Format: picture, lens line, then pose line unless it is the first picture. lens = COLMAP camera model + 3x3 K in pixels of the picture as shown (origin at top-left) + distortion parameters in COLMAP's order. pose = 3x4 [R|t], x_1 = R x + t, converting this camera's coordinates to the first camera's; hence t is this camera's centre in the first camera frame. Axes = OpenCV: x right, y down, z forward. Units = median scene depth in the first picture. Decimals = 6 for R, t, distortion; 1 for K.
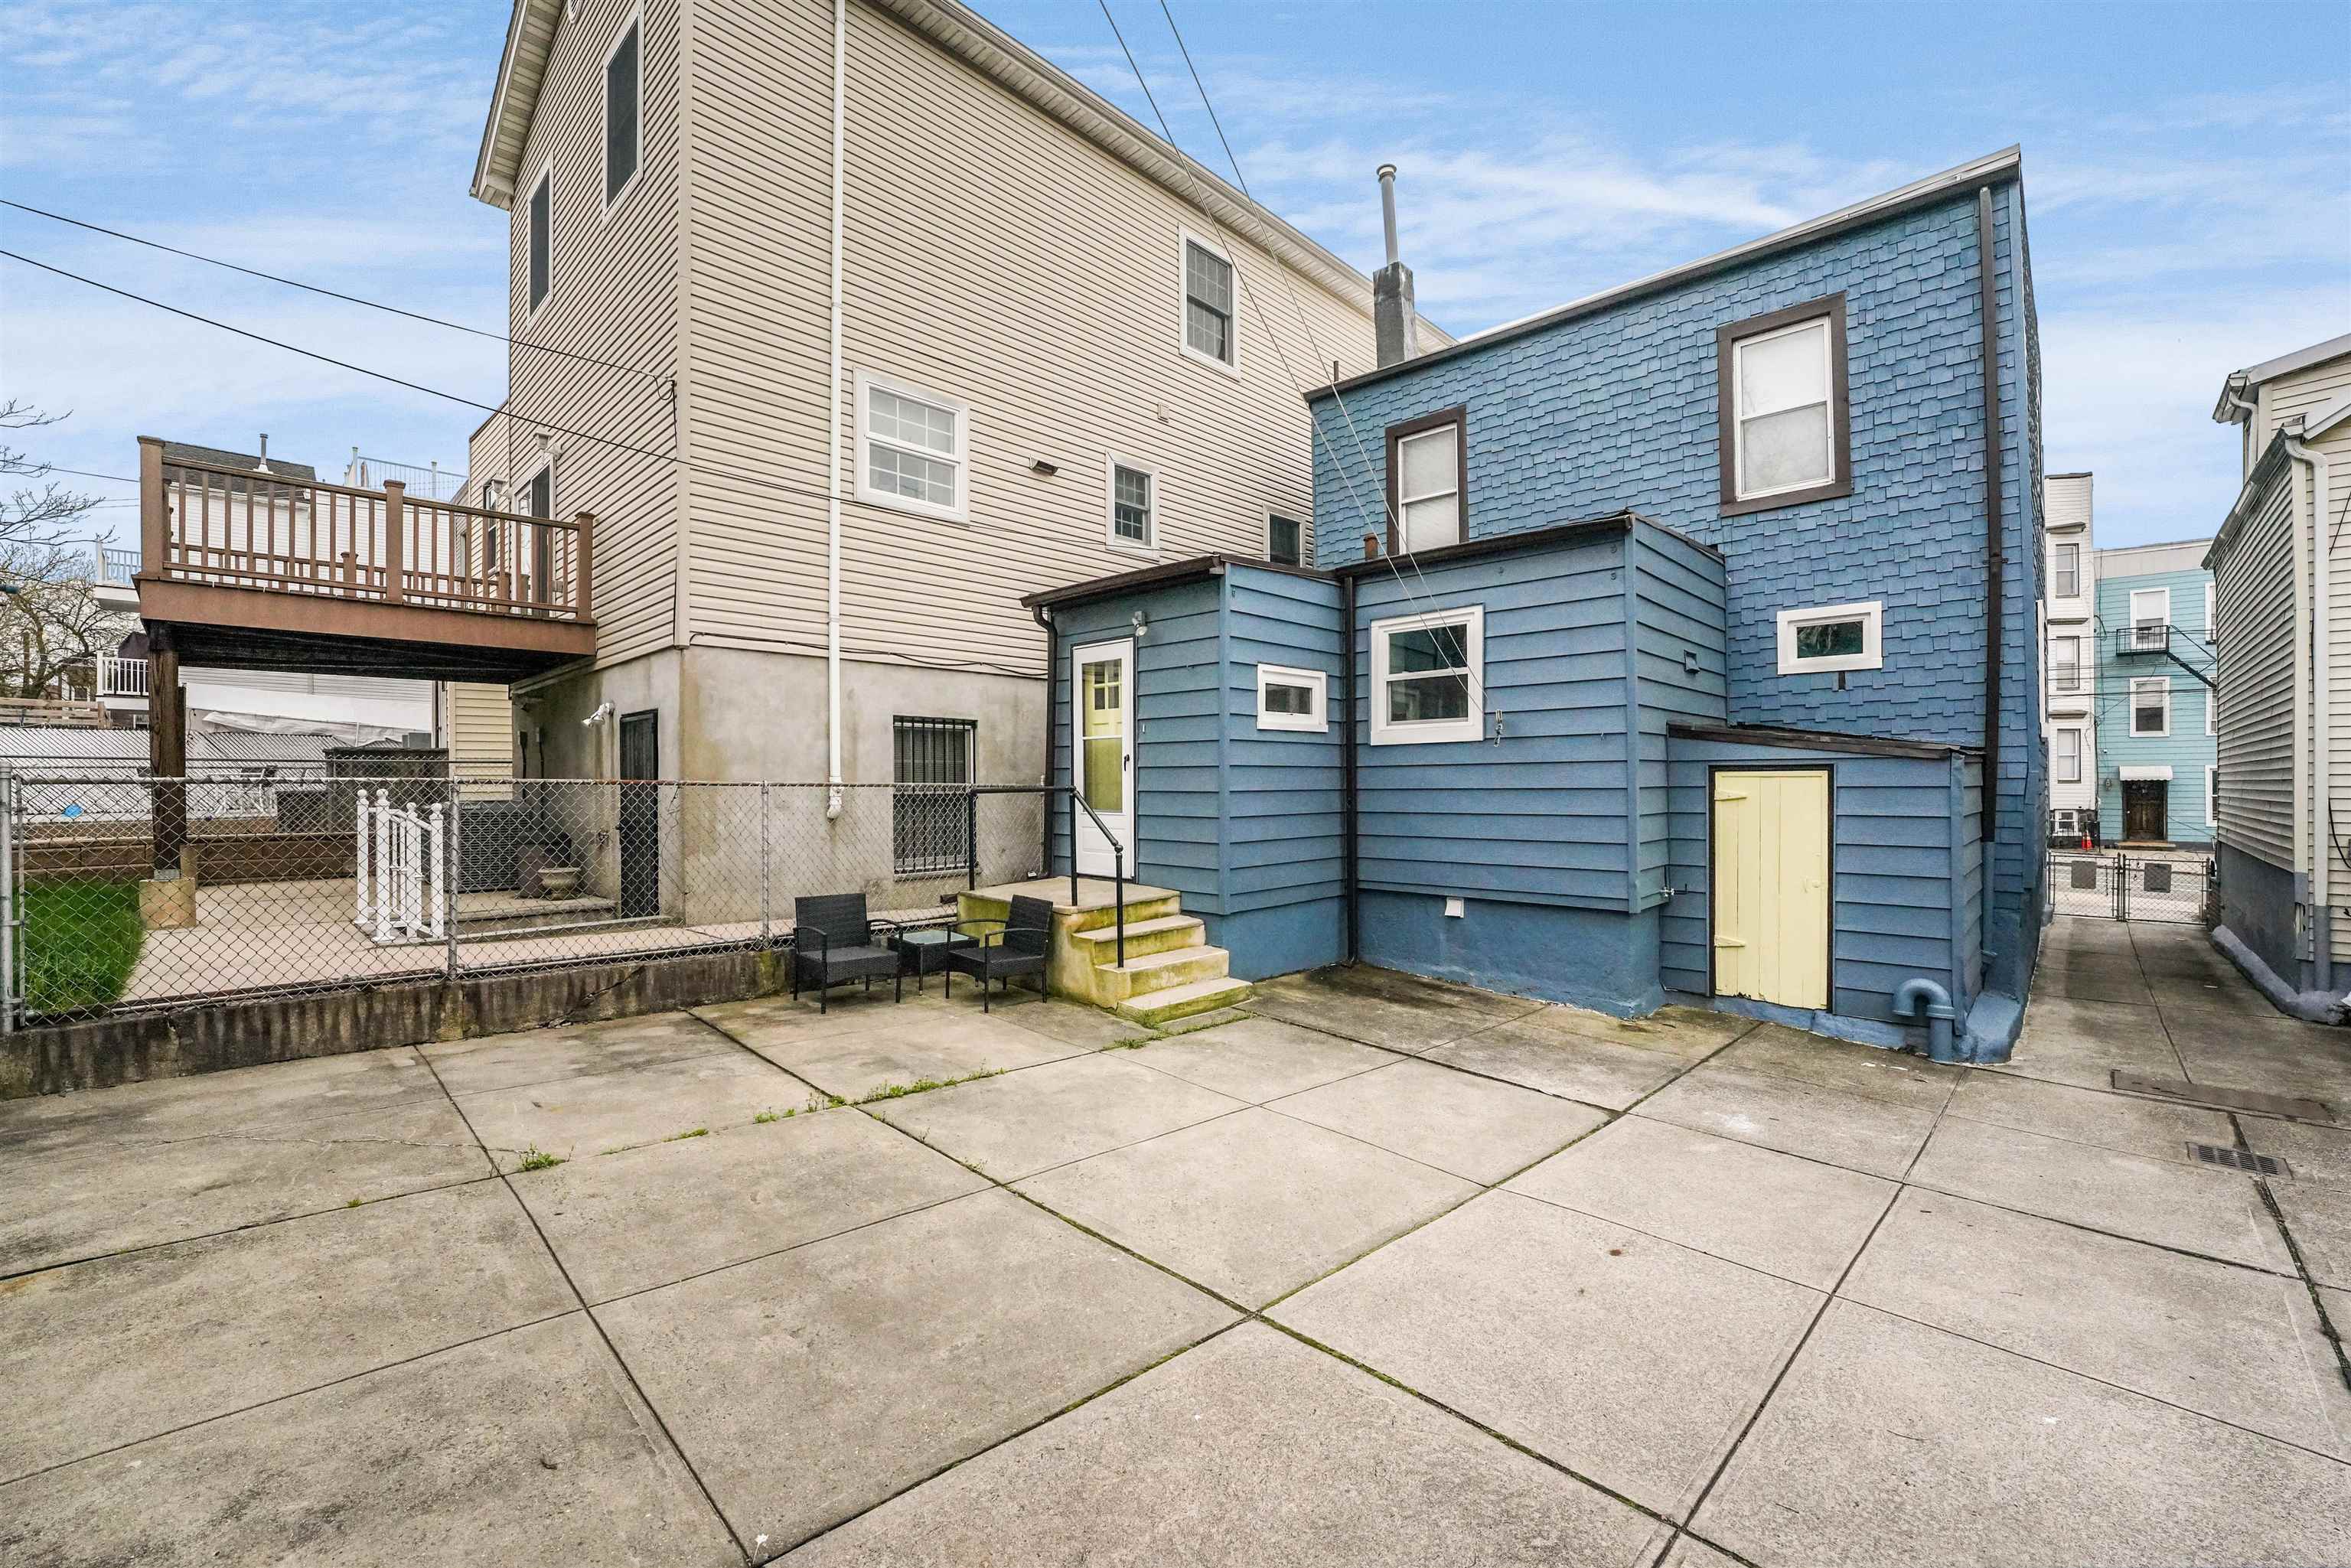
lens RADIAL K [[936.4, 0, 1175.5], [0, 936.4, 784.0], [0, 0, 1]] dist [-0.021251, -0.000097]
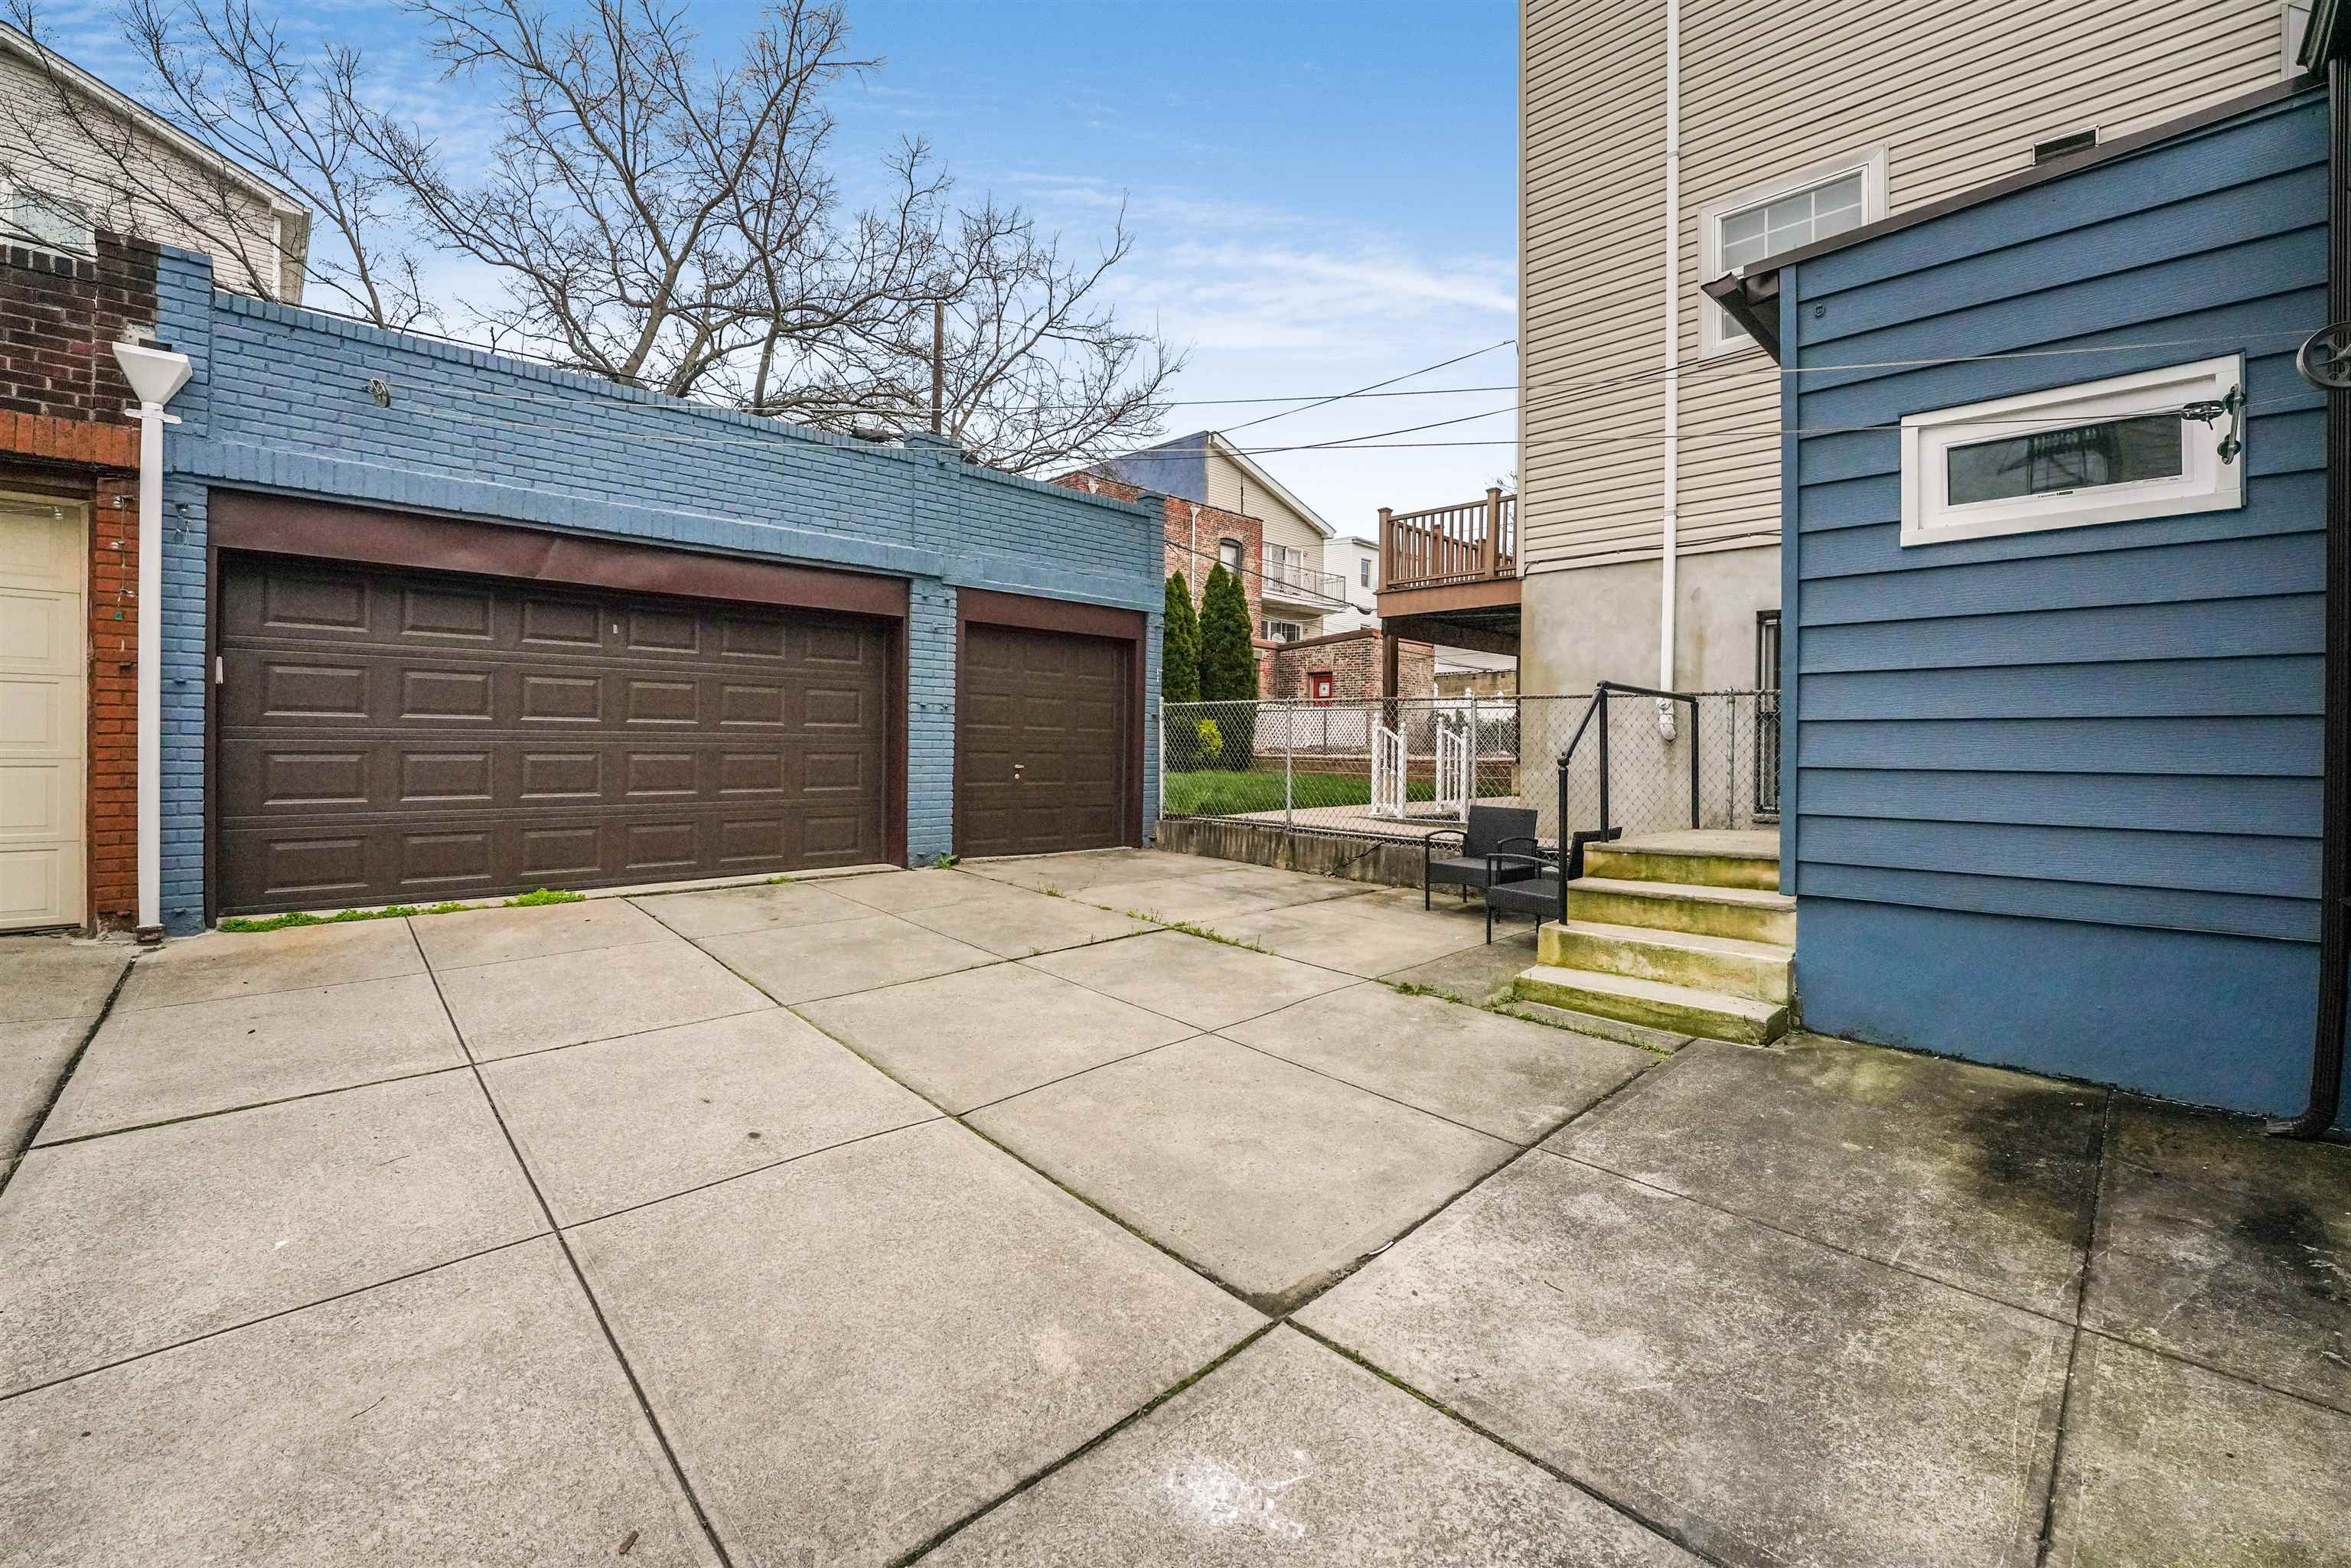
lens RADIAL K [[971.1, 0, 1176.7], [0, 971.1, 745.2], [0, 0, 1]] dist [-0.023704, -0.000086]
pose [[-0.019525, 0.000795, -0.999809, 0.599604], [-0.008863, 0.999960, 0.000968, 0.049762], [0.999770, 0.008880, -0.019517, 0.606755]]
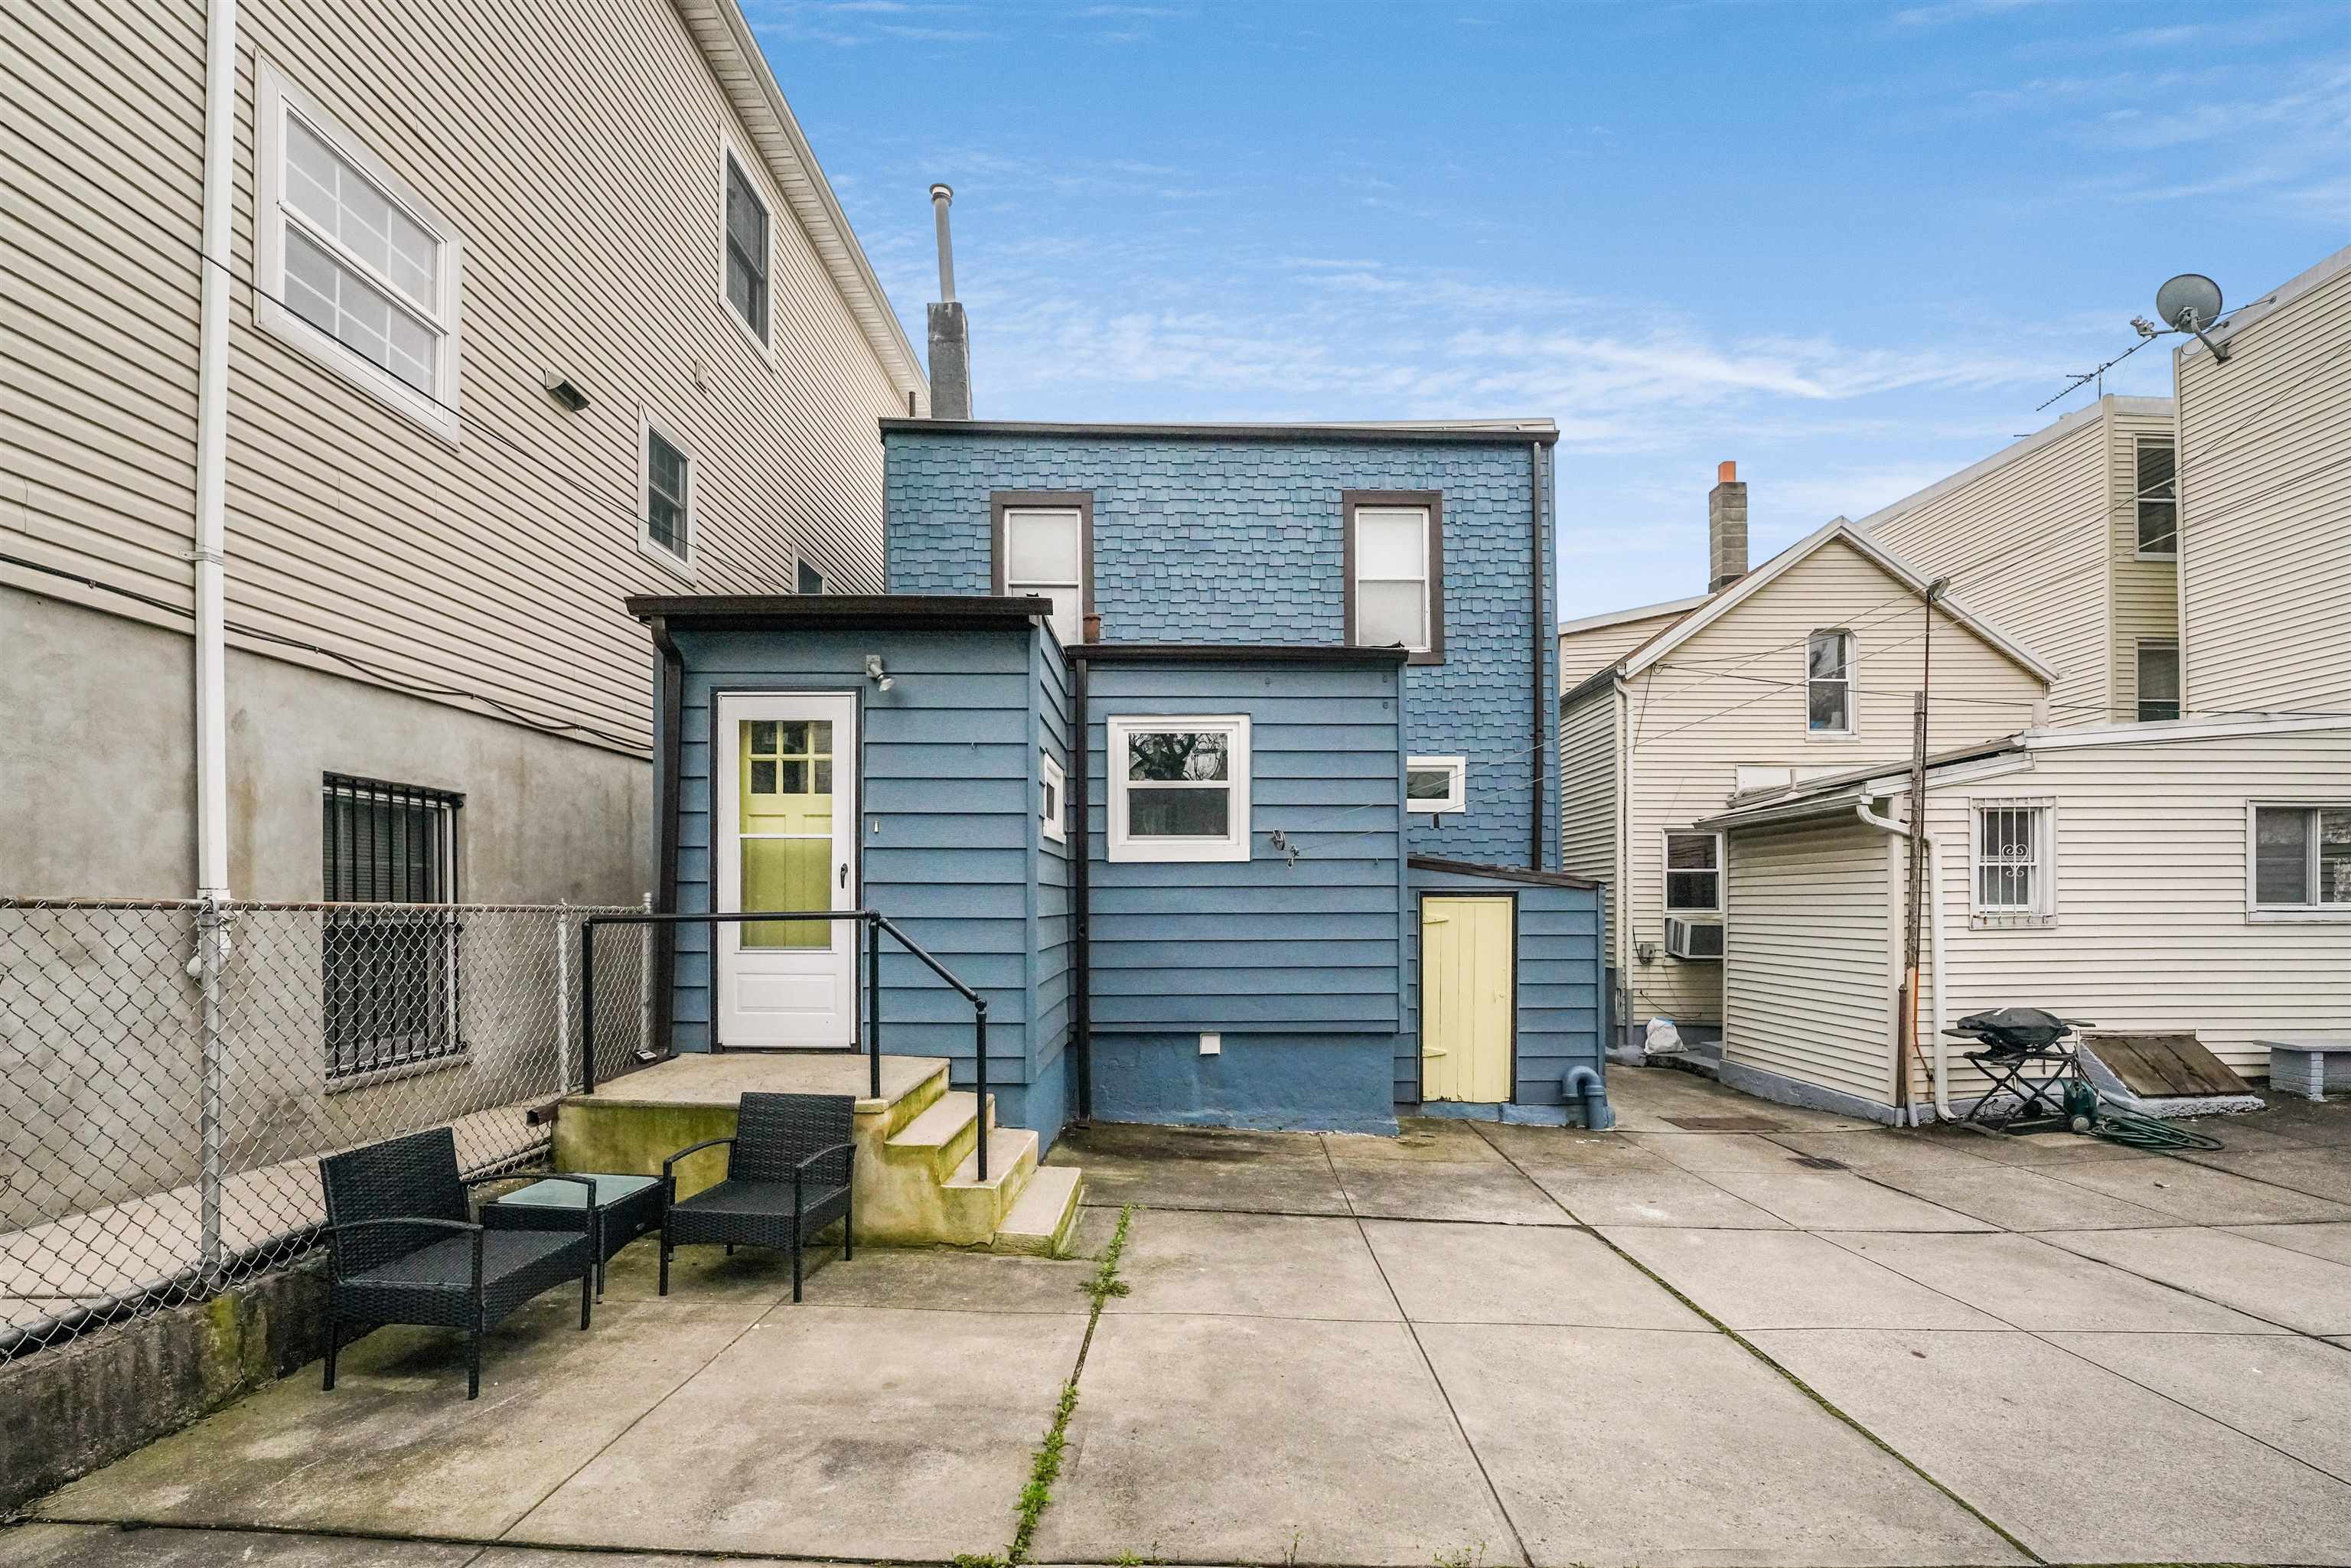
lens RADIAL K [[973.4, 0, 1185.2], [0, 973.4, 905.4], [0, 0, 1]] dist [-0.019618, -0.000269]
pose [[0.720480, 0.003395, 0.693468, -0.374083], [-0.002249, 0.999994, -0.002560, -0.000023], [-0.693472, 0.000284, 0.720483, 0.336582]]
